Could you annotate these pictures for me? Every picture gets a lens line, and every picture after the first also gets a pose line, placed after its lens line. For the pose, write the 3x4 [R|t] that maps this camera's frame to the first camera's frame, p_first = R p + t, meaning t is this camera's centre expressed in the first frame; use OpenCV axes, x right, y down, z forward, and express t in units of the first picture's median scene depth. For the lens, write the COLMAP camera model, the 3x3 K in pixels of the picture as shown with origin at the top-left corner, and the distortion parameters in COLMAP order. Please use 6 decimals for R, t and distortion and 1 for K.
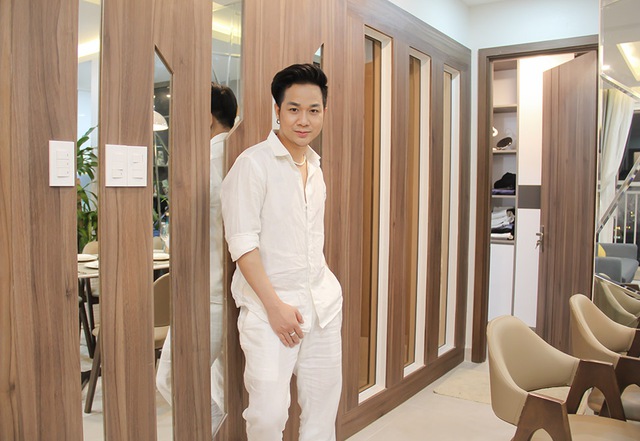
lens RADIAL K [[559.1, 0, 320.0], [0, 559.1, 220.5], [0, 0, 1]] dist [-0.080103, 0.006829]
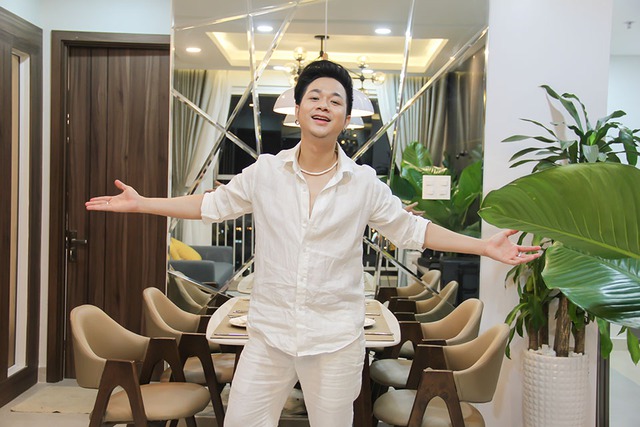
lens RADIAL K [[829.7, 0, 320.0], [0, 829.7, 213.5], [0, 0, 1]] dist [0.122258, 0.004445]
pose [[0.823760, -0.006650, 0.566900, -0.135568], [0.010220, 0.999943, -0.003120, -0.006497], [-0.566846, 0.008364, 0.823781, -0.382021]]
